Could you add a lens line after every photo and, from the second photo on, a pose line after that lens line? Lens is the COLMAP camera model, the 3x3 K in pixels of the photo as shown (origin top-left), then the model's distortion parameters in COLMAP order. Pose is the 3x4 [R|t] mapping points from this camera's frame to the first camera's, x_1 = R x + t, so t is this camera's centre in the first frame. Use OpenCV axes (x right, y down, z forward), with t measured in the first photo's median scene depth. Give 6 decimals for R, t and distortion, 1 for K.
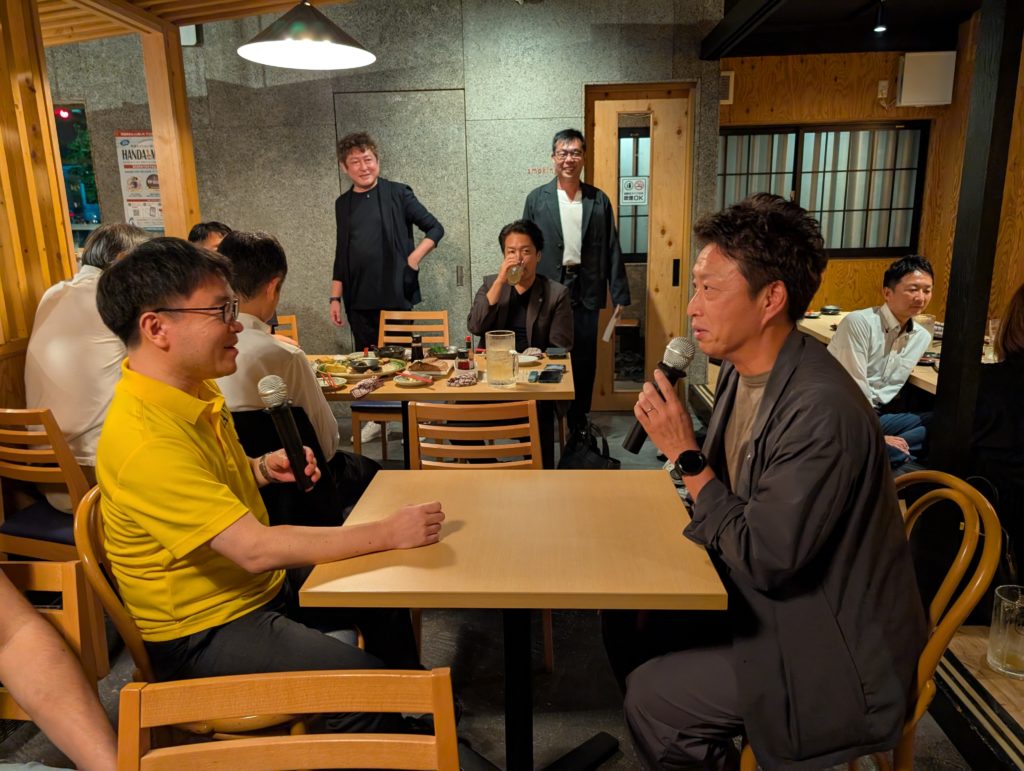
lens RADIAL K [[725.3, 0, 517.0], [0, 725.3, 387.9], [0, 0, 1]] dist [0.007663, 0.001838]
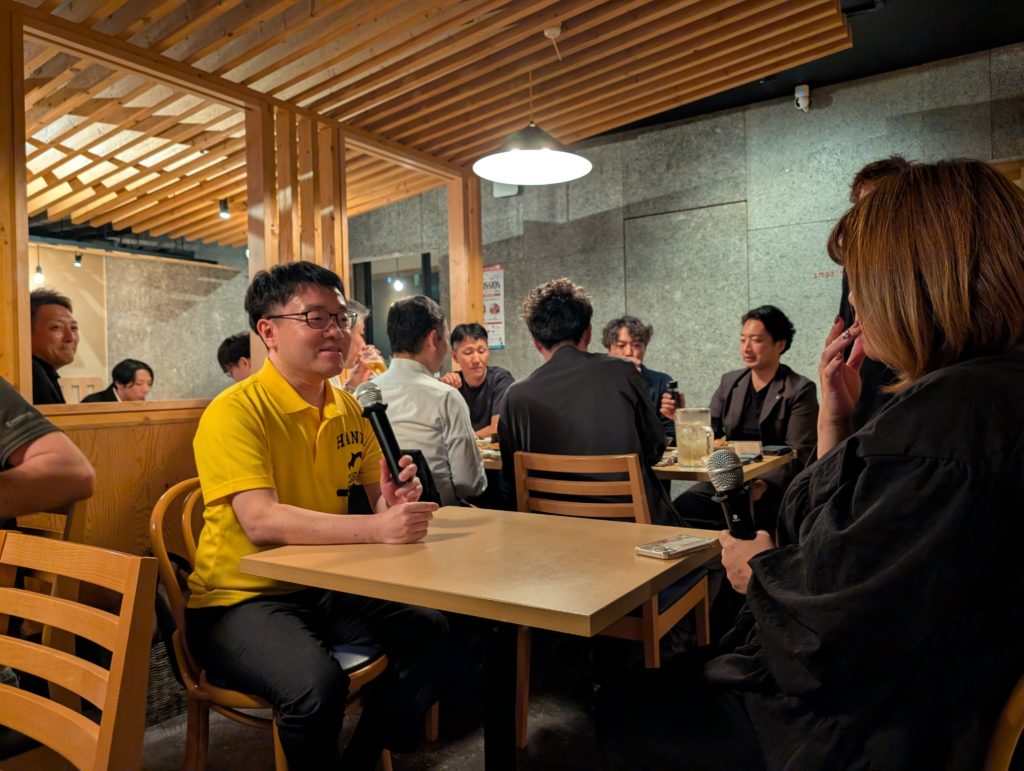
lens RADIAL K [[728.9, 0, 524.8], [0, 728.9, 394.9], [0, 0, 1]] dist [0.000748, -0.001991]
pose [[0.874224, 0.007731, -0.485462, 0.148542], [-0.101790, 0.980571, -0.167689, 0.046919], [0.474734, 0.196012, 0.858025, 0.053067]]
